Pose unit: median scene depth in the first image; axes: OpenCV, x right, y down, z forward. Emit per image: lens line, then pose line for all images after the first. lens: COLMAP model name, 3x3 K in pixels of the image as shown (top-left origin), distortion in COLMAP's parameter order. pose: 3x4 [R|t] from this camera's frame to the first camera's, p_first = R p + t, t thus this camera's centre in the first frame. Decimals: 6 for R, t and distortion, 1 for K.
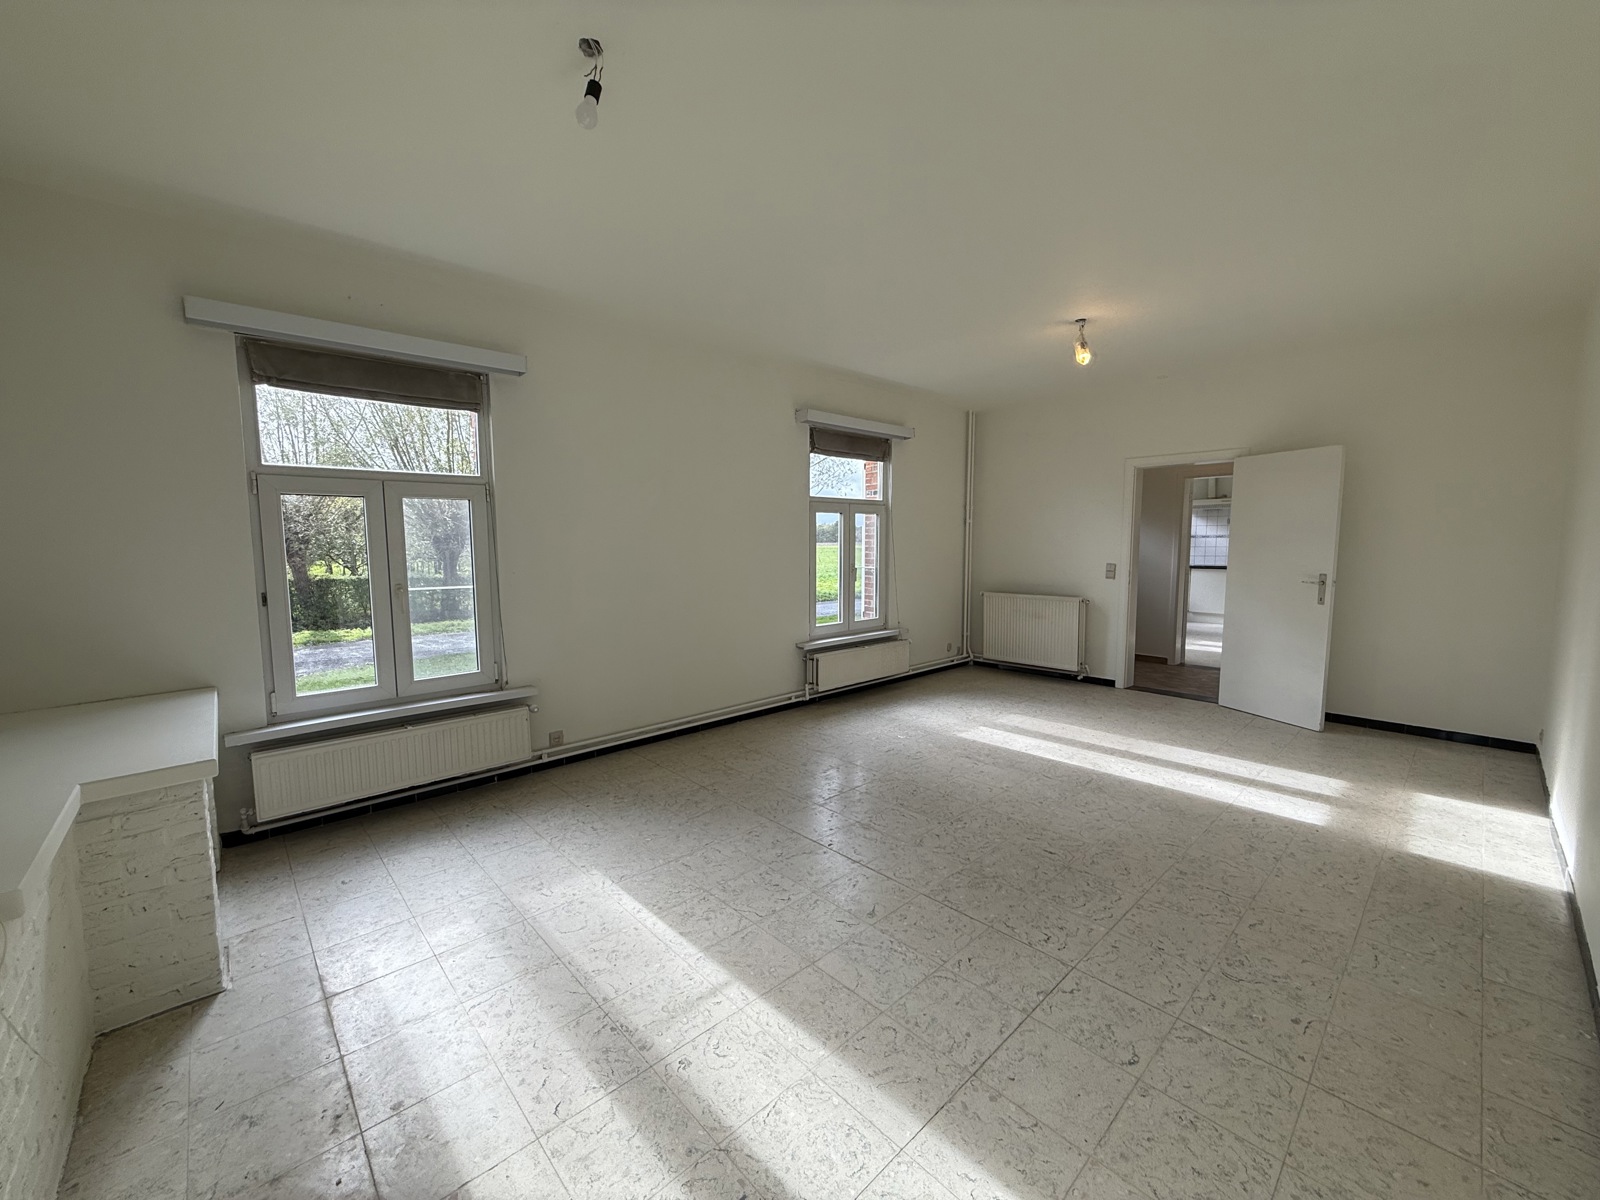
lens RADIAL K [[649.0, 0, 802.5], [0, 649.0, 594.2], [0, 0, 1]] dist [0.003128, 0.000193]
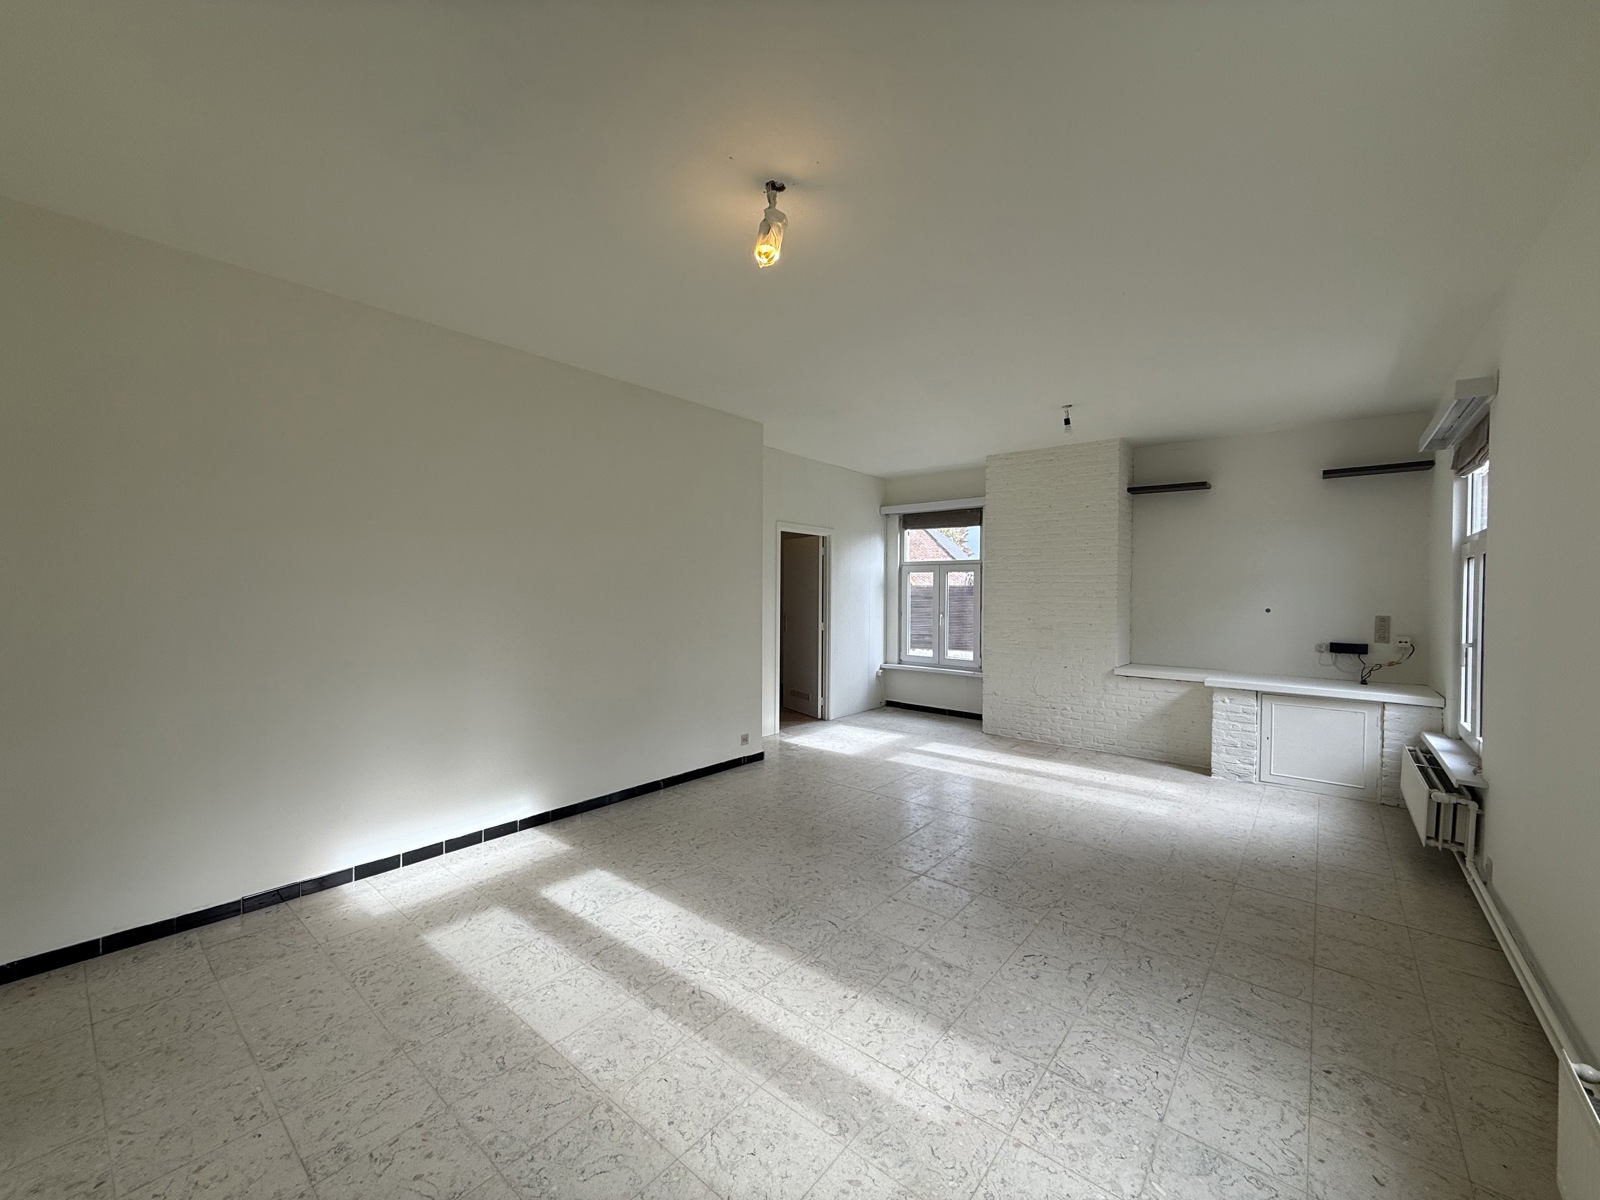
lens RADIAL K [[649.0, 0, 795.9], [0, 649.0, 602.0], [0, 0, 1]] dist [0.003128, 0.000193]
pose [[-0.993018, -0.001298, -0.117959, 0.539091], [-0.013813, 0.994341, 0.105337, -0.160009], [0.117155, 0.106231, -0.987416, 1.787446]]
